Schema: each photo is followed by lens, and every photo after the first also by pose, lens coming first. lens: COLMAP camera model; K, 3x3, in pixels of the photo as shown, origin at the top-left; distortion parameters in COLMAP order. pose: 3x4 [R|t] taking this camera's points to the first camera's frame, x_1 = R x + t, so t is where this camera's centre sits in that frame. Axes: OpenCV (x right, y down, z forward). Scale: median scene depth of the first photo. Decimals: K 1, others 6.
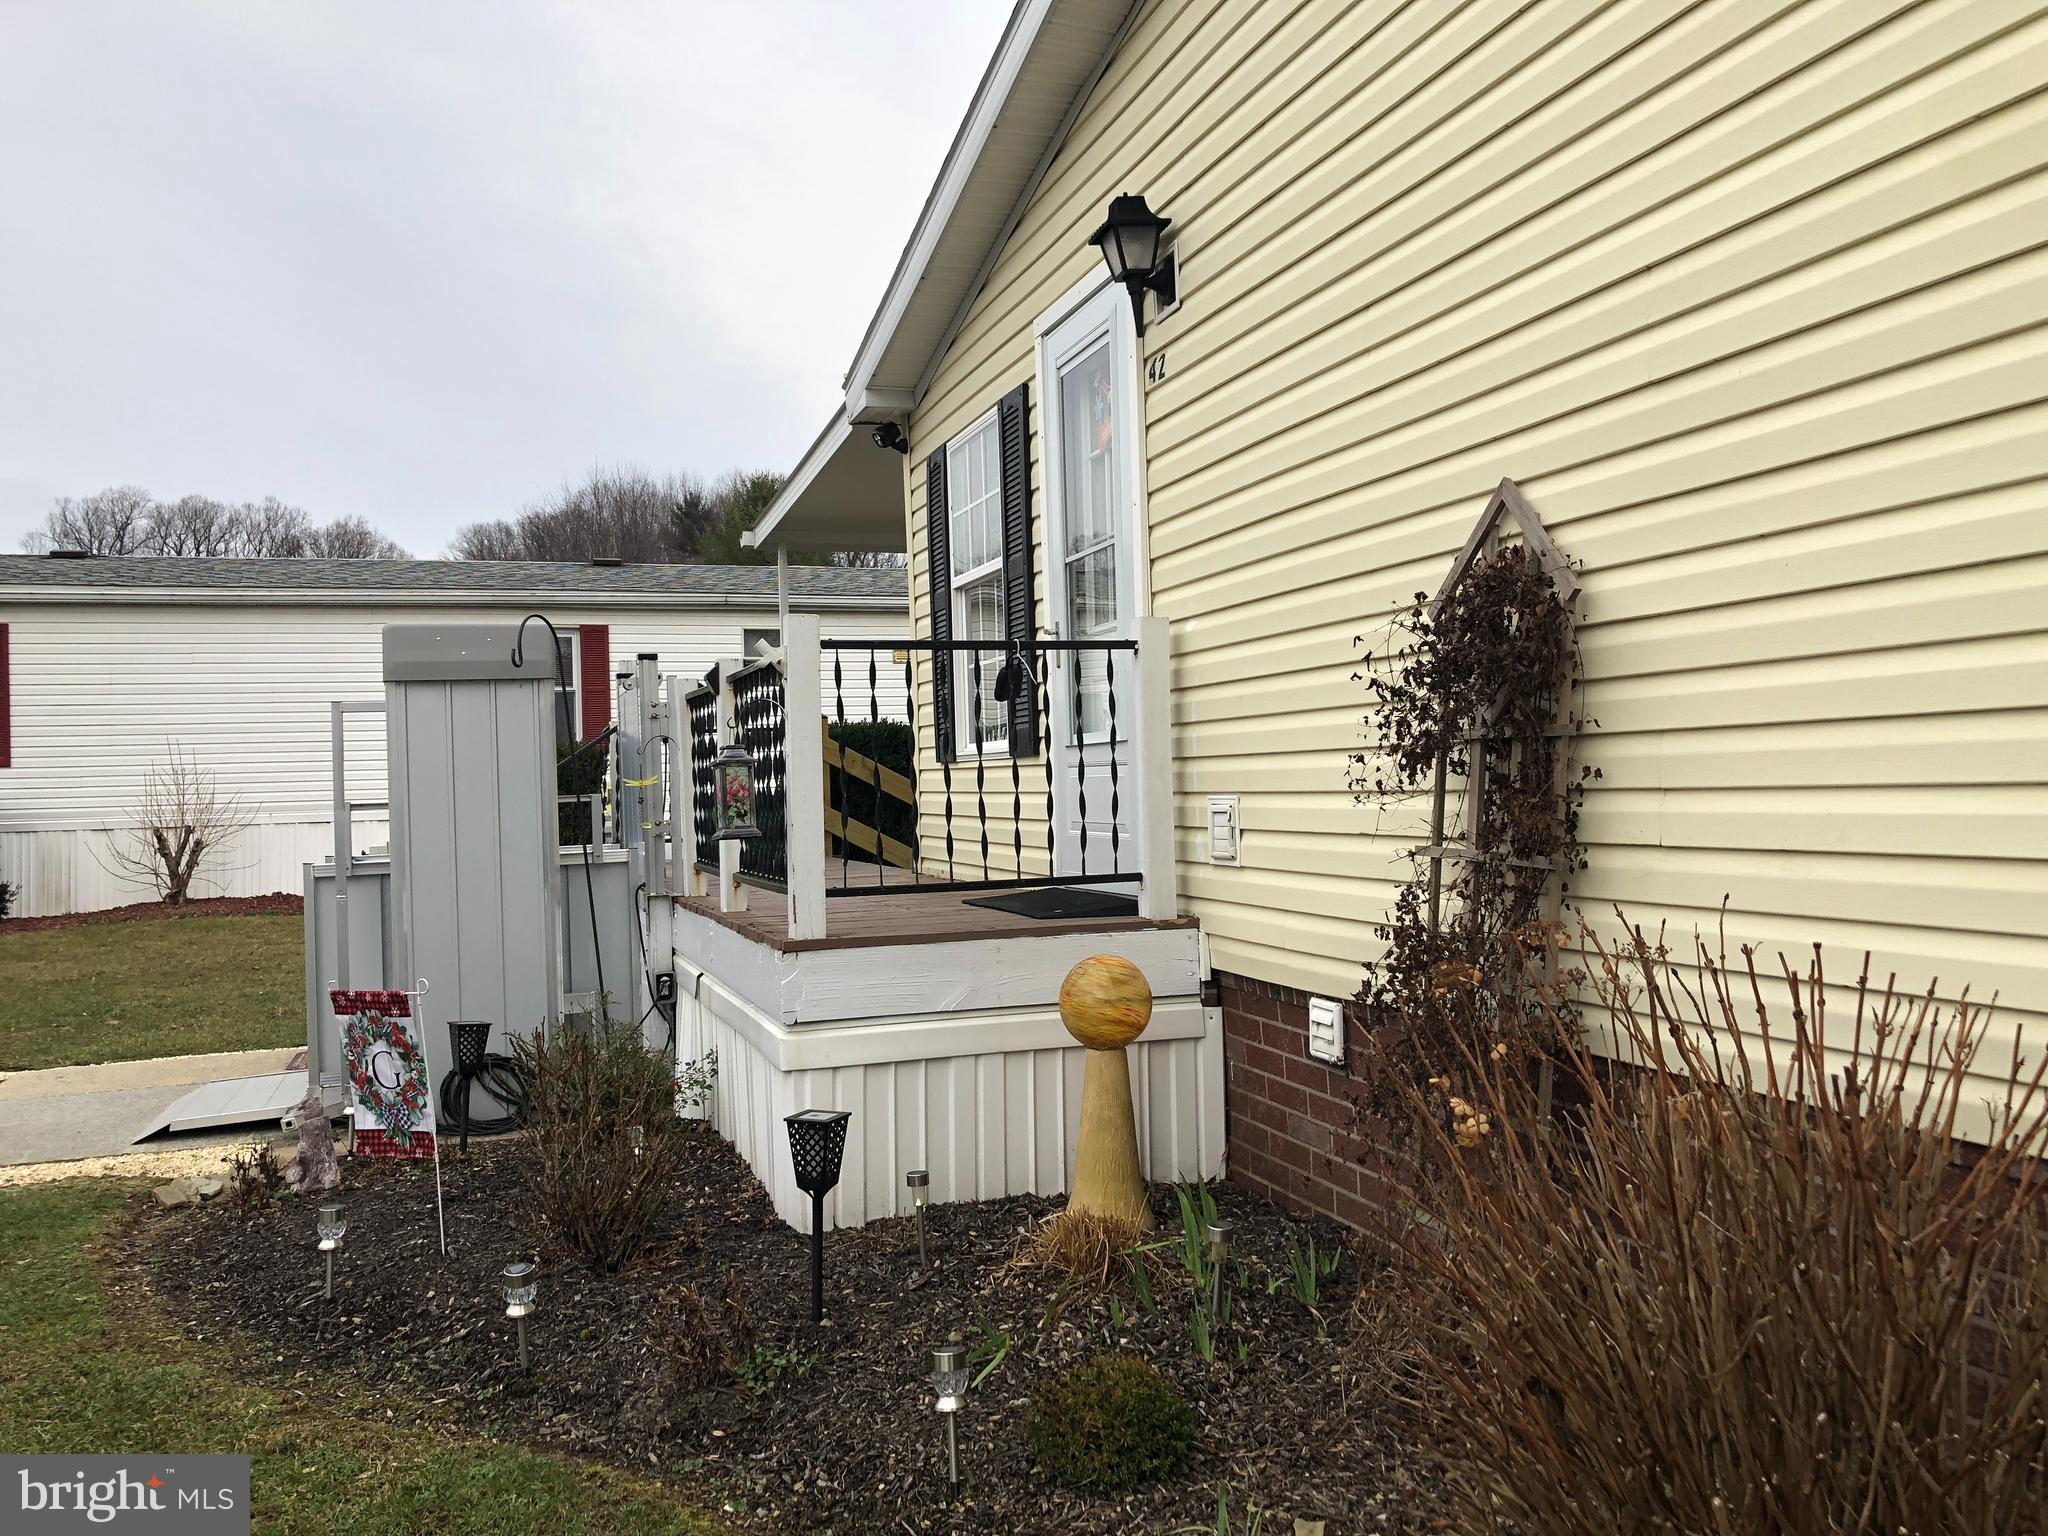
lens RADIAL K [[1651.6, 0, 1024.0], [0, 1651.6, 768.0], [0, 0, 1]] dist [0.055668, -0.079268]
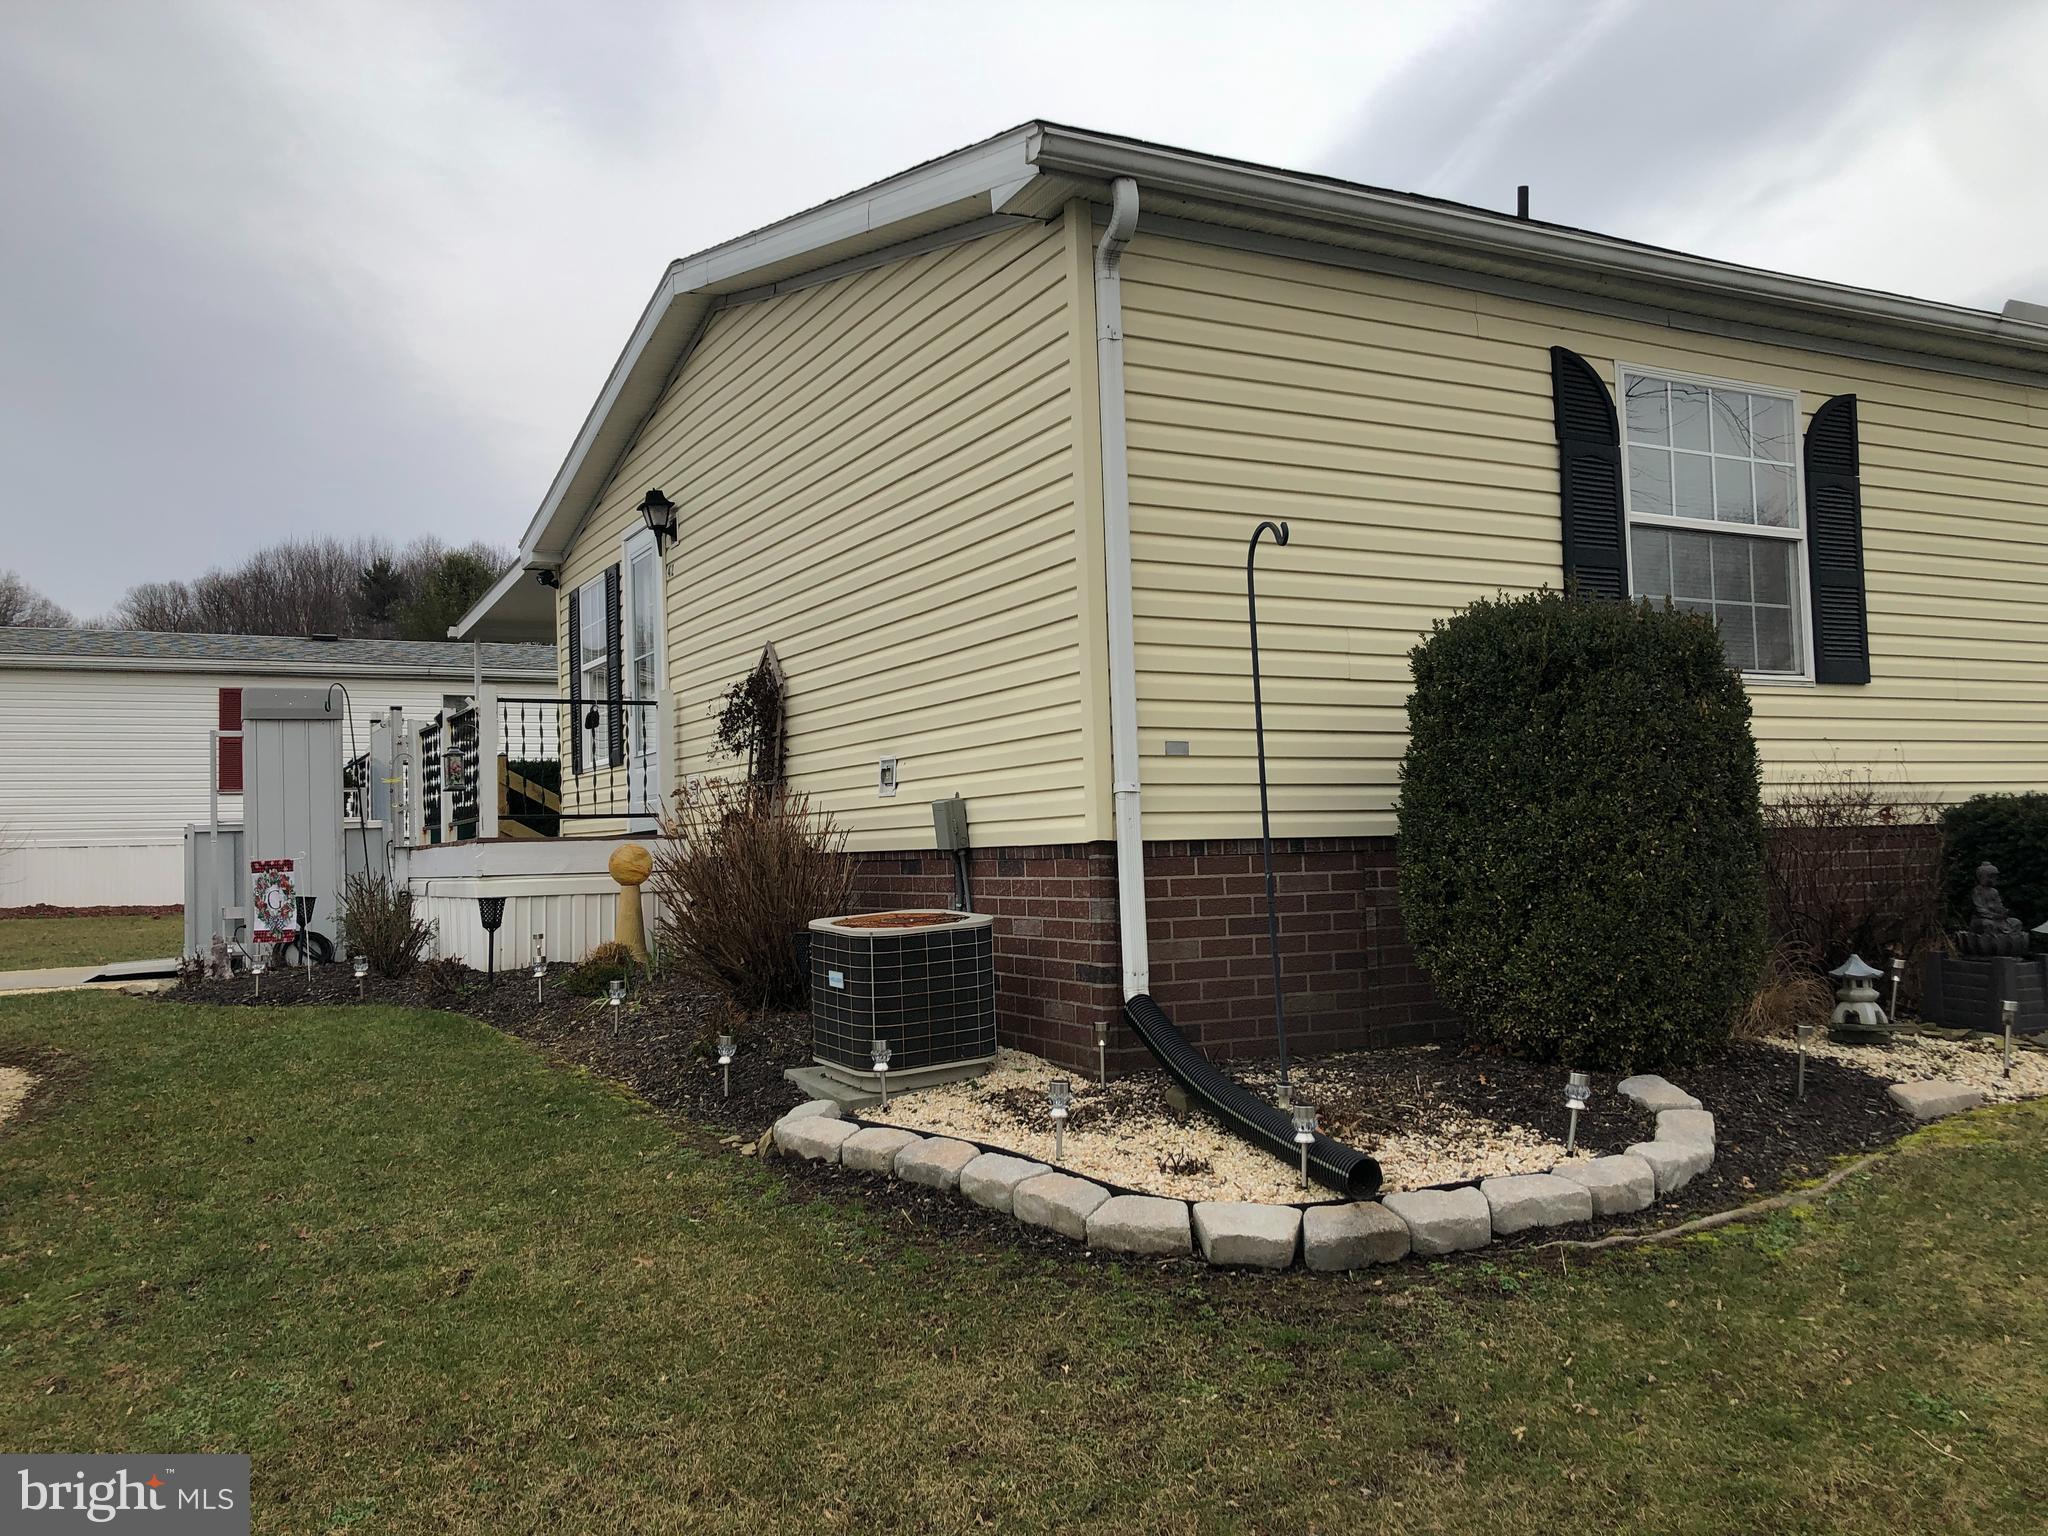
lens RADIAL K [[1651.6, 0, 1024.0], [0, 1651.6, 768.0], [0, 0, 1]] dist [0.055668, -0.079268]
pose [[0.984613, 0.007673, 0.174582, 0.123957], [0.000024, 0.999030, -0.044040, 0.076431], [-0.174751, 0.043366, 0.983657, -0.875171]]
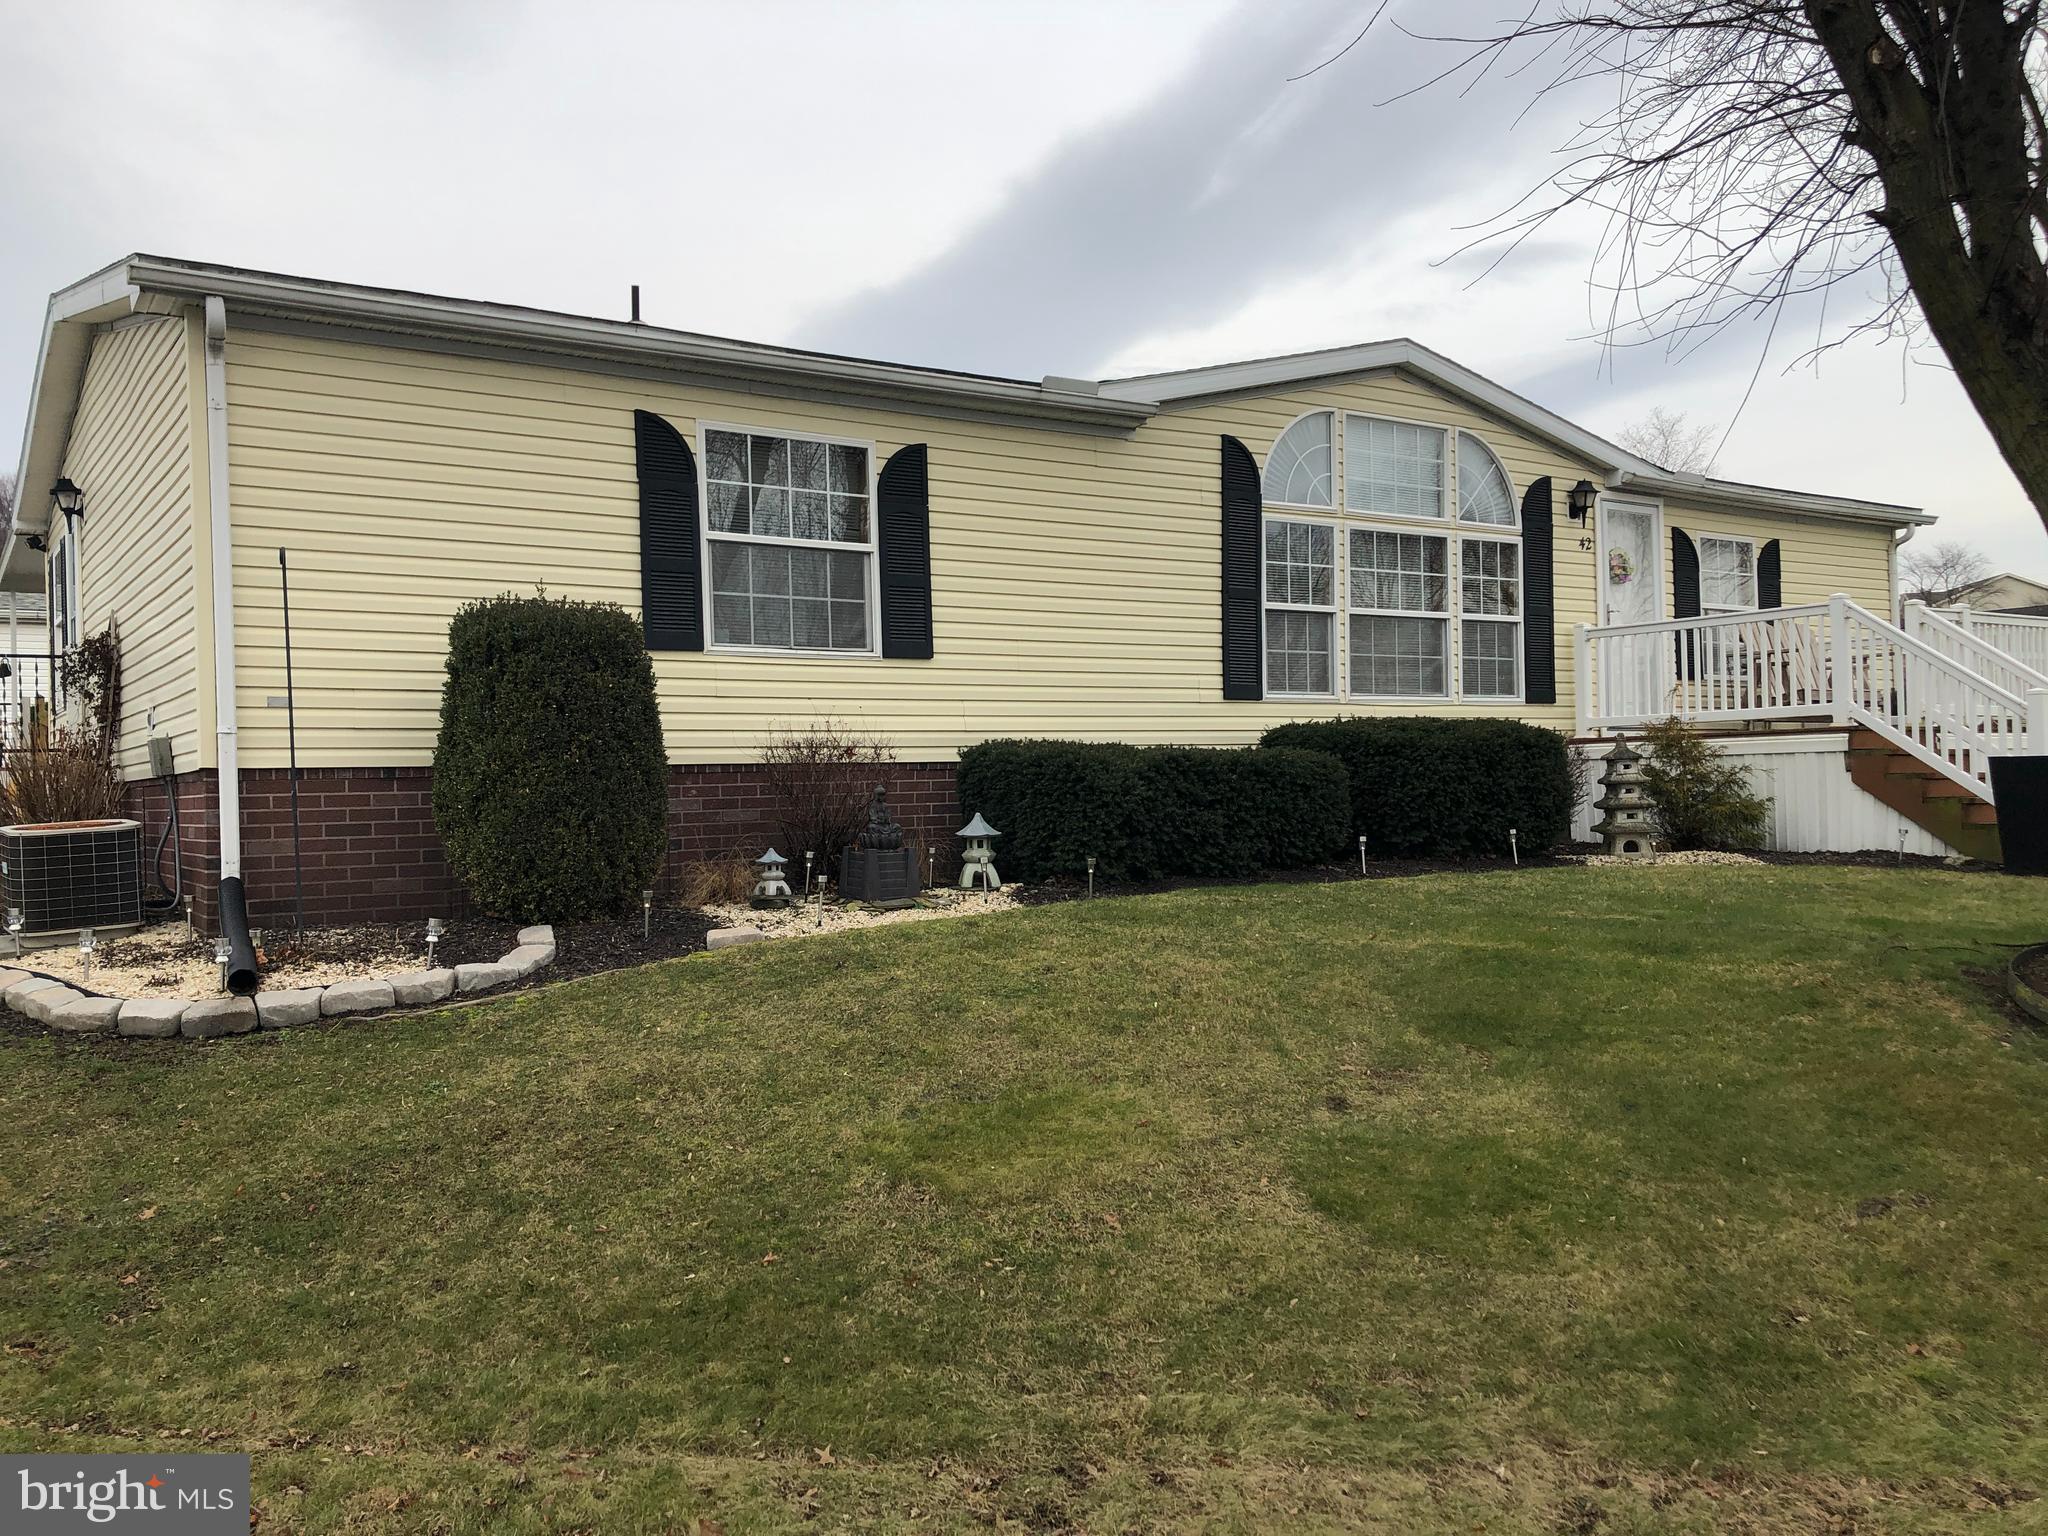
lens RADIAL K [[1651.6, 0, 1024.0], [0, 1651.6, 768.0], [0, 0, 1]] dist [0.055668, -0.079268]
pose [[0.959748, 0.005355, 0.280810, 0.581422], [-0.002914, 0.999954, -0.009109, 0.086154], [-0.280846, 0.007924, 0.959720, -1.410376]]
